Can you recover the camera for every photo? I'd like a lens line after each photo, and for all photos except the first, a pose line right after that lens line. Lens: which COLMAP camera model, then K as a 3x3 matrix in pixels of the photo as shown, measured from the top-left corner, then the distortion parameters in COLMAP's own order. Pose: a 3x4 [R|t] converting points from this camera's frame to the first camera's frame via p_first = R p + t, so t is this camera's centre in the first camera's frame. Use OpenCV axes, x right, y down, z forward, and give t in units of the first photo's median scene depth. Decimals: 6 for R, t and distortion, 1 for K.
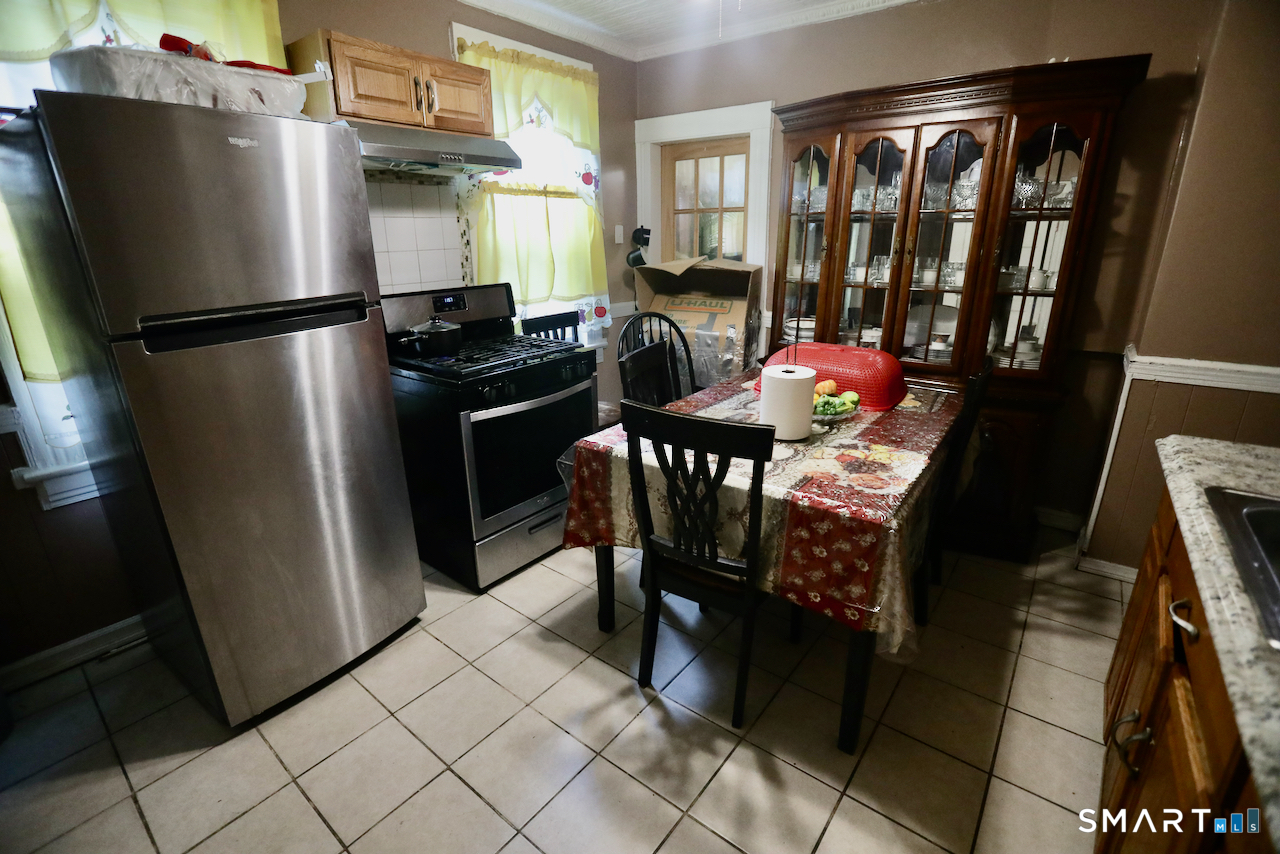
lens RADIAL K [[588.0, 0, 628.6], [0, 588.0, 420.9], [0, 0, 1]] dist [-0.075245, 0.034763]
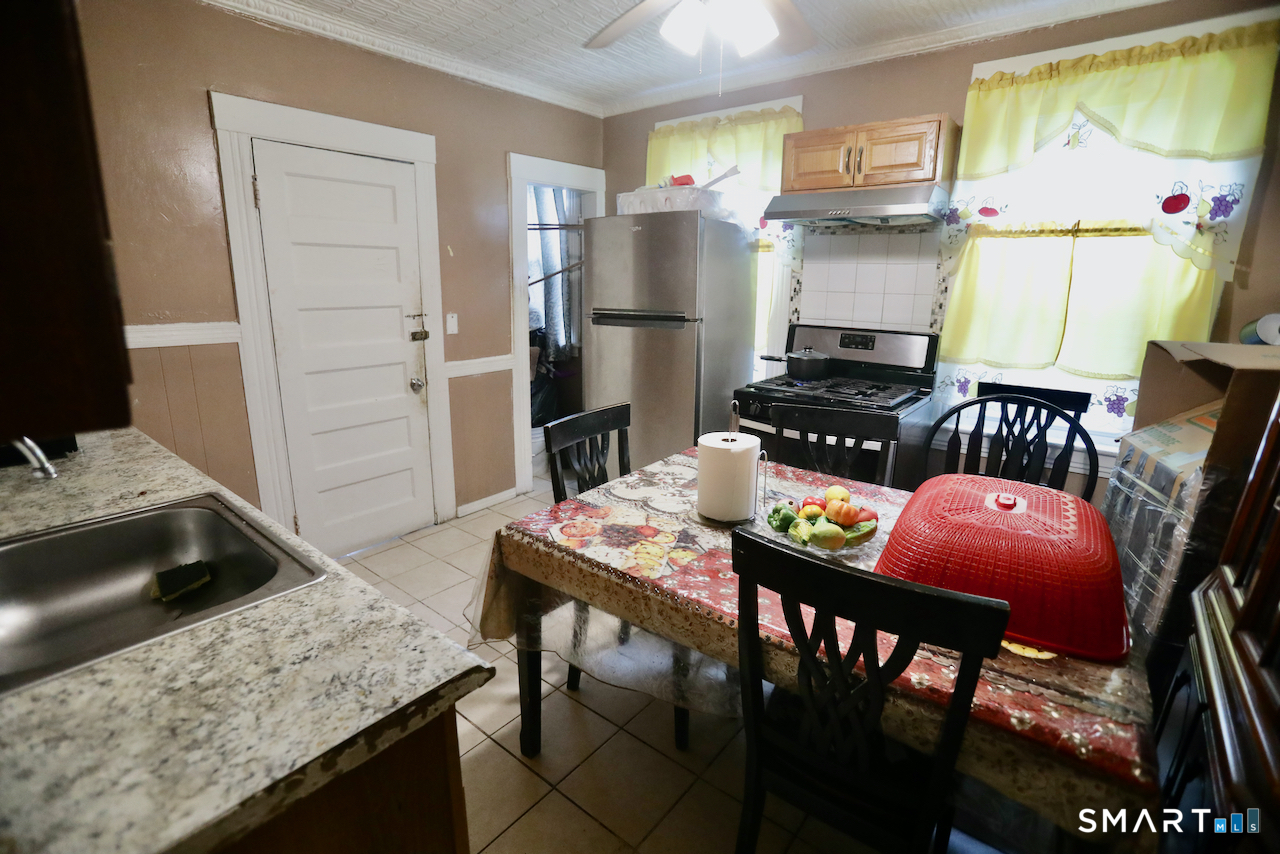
lens RADIAL K [[590.7, 0, 631.0], [0, 590.7, 422.6], [0, 0, 1]] dist [-0.081176, 0.034088]
pose [[-0.018380, 0.246768, -0.968900, 0.902429], [-0.310659, 0.919690, 0.240128, -0.220066], [0.950344, 0.305411, 0.059757, 0.659954]]
